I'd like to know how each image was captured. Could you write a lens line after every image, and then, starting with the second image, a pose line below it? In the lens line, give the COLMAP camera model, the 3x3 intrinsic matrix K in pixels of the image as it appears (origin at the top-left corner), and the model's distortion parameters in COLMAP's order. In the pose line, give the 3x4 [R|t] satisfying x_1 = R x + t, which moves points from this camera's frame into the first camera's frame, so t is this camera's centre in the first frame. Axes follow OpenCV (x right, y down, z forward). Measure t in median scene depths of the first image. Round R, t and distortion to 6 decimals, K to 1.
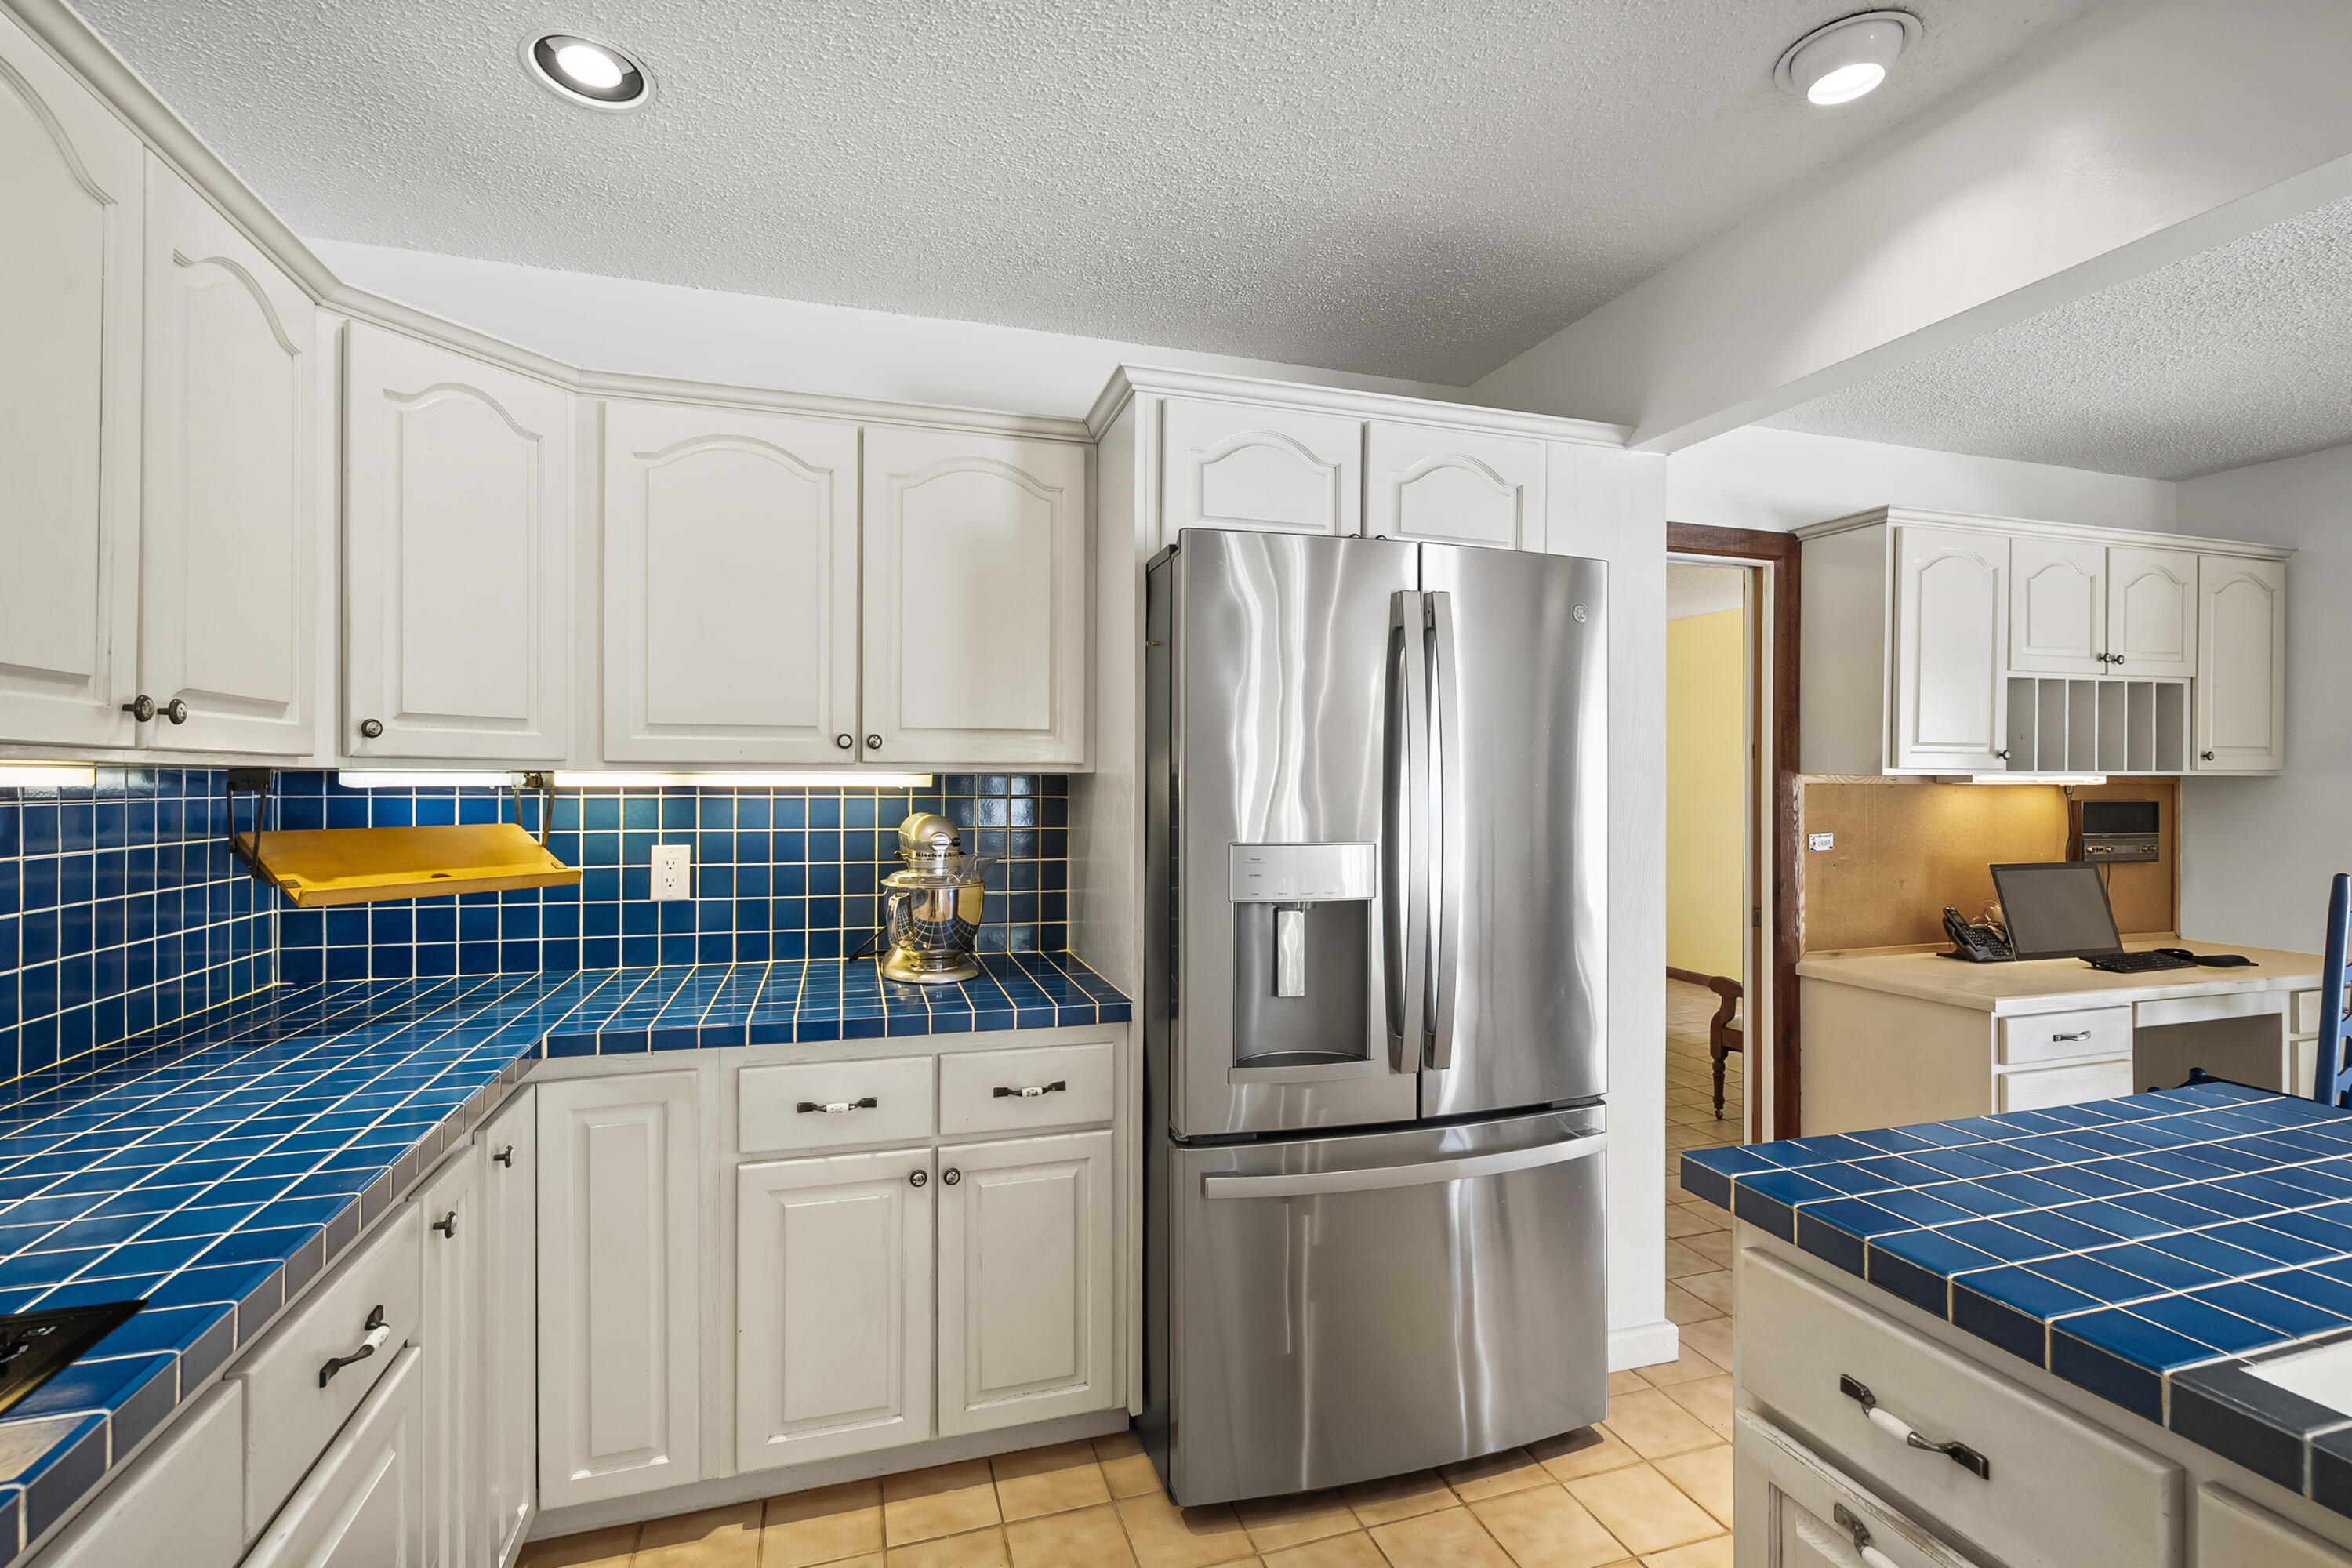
lens RADIAL K [[1063.3, 0, 1159.8], [0, 1063.3, 787.5], [0, 0, 1]] dist [-0.005264, 0.001365]
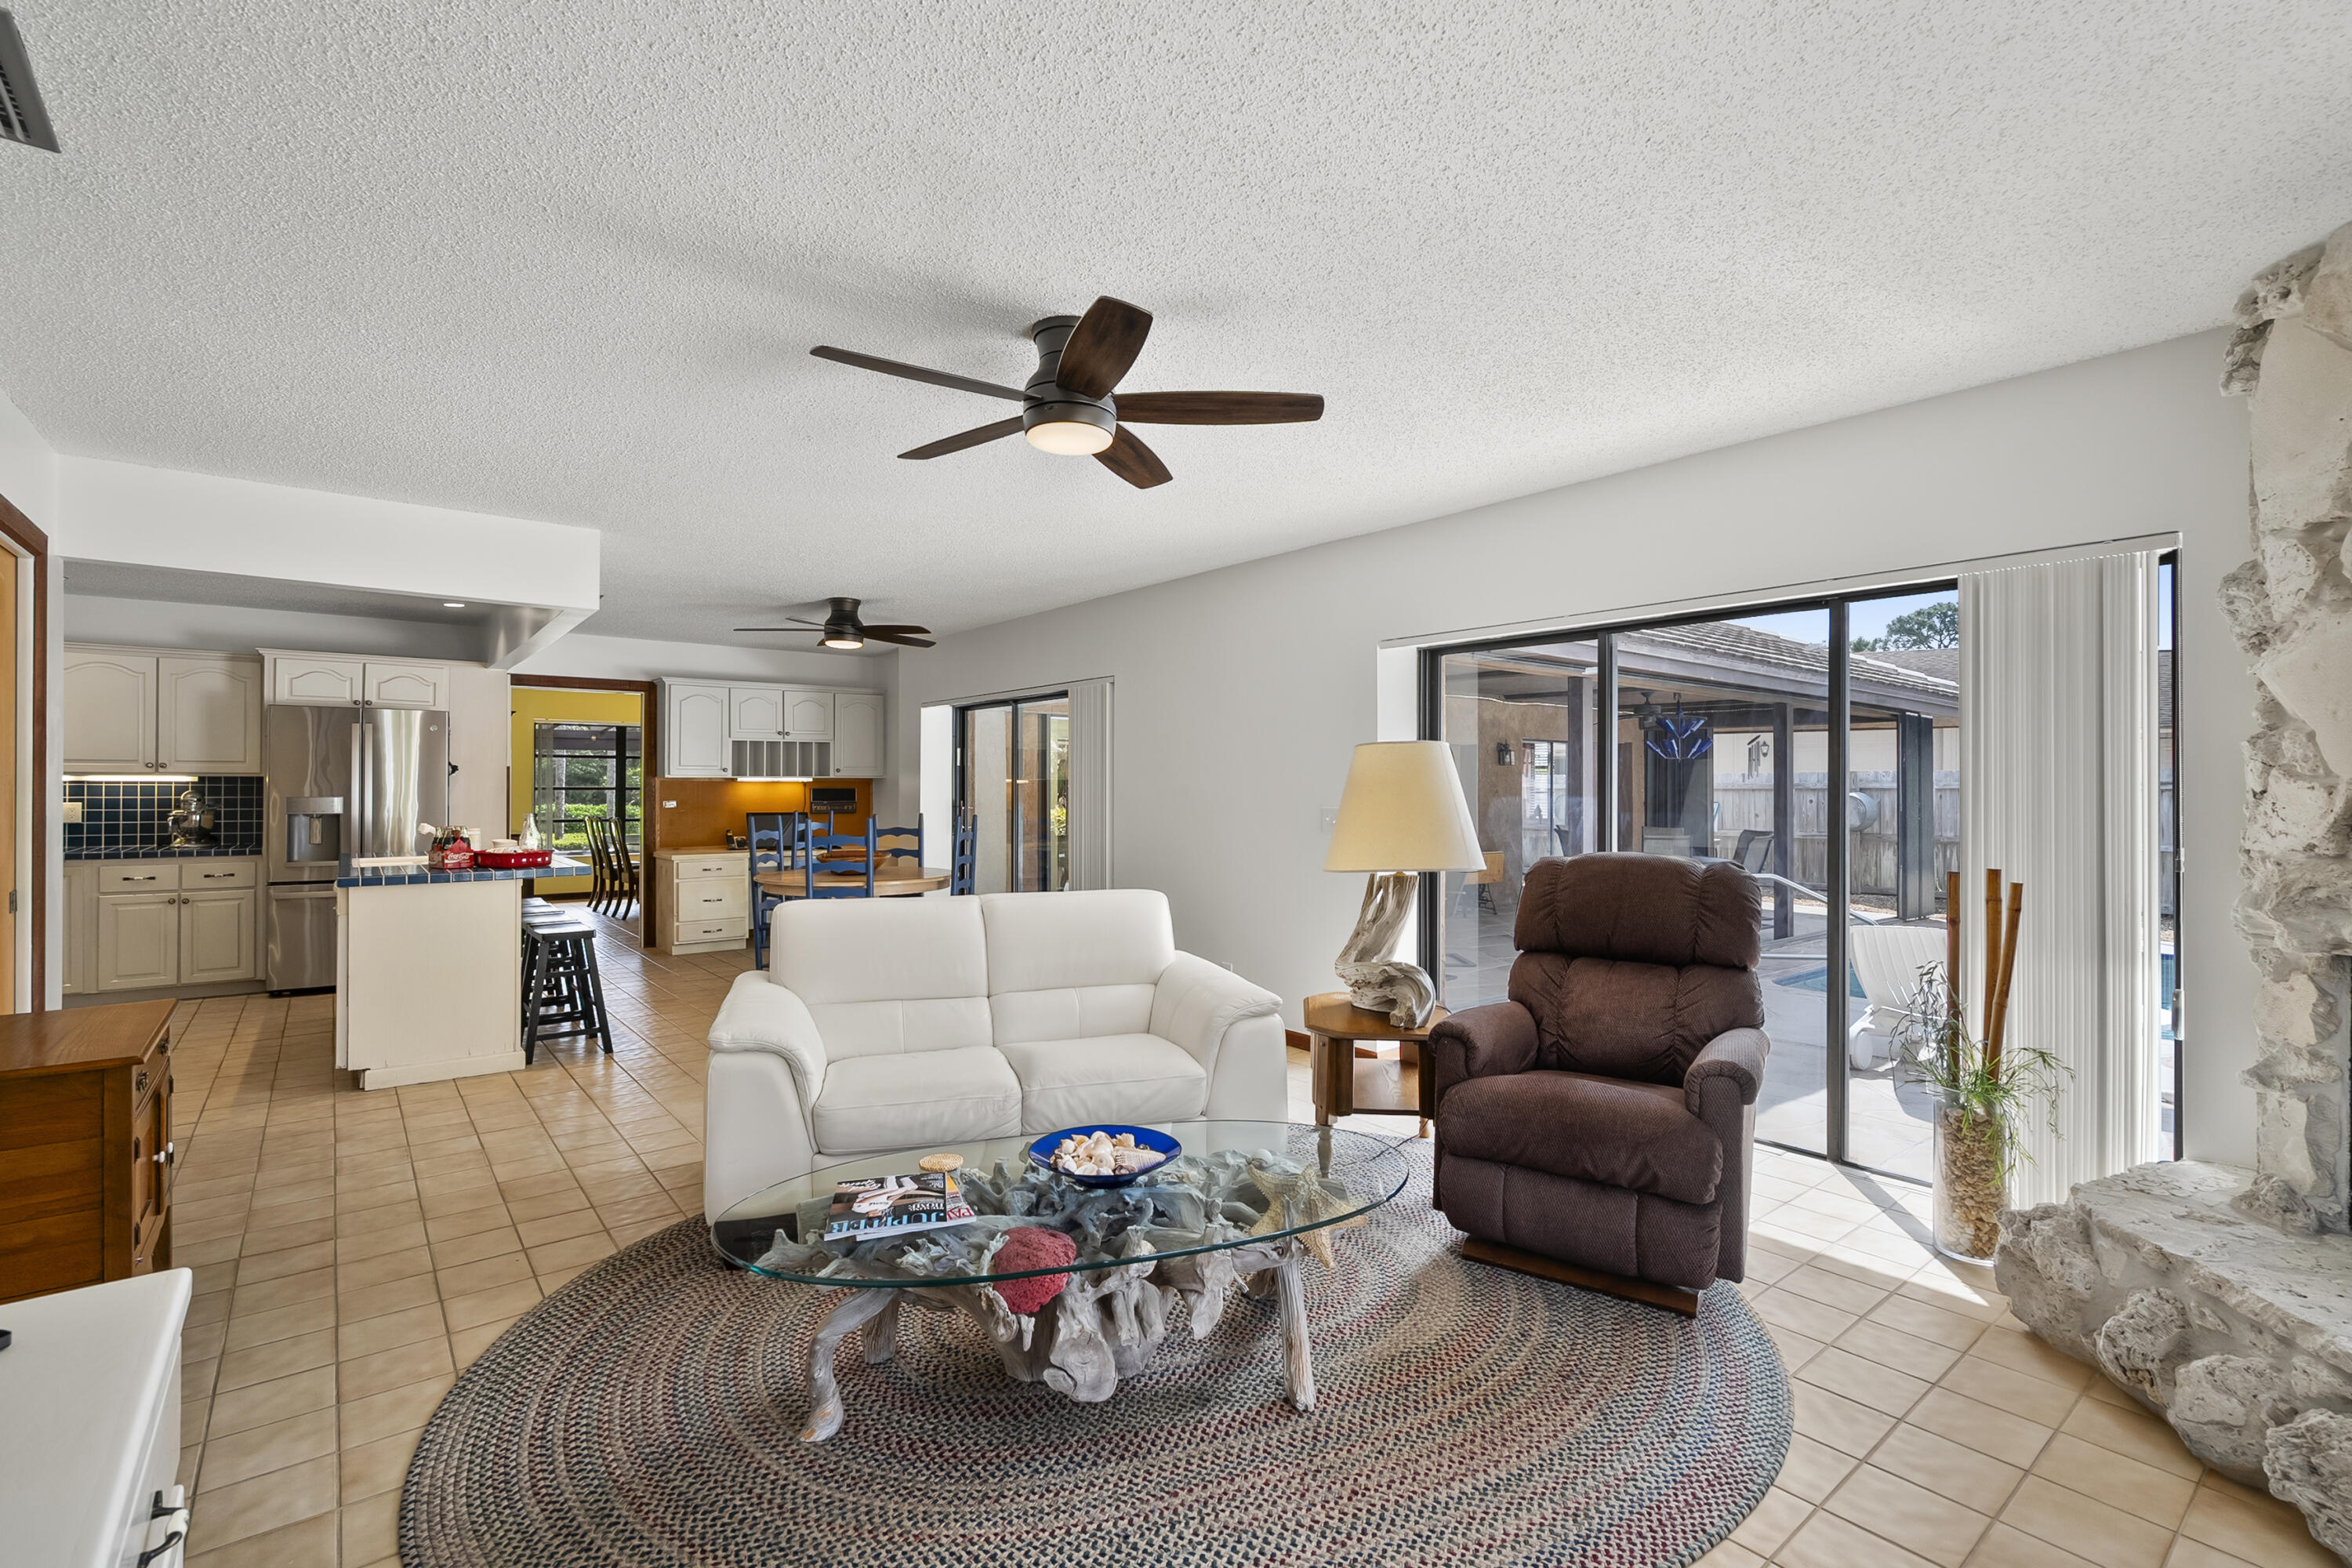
lens RADIAL K [[1063.3, 0, 1184.9], [0, 1063.3, 782.5], [0, 0, 1]] dist [-0.005264, 0.001365]
pose [[0.930806, -0.000977, 0.365511, 1.192807], [0.004475, 0.999952, -0.008724, 0.038534], [-0.365485, 0.009756, 0.930766, -2.549403]]
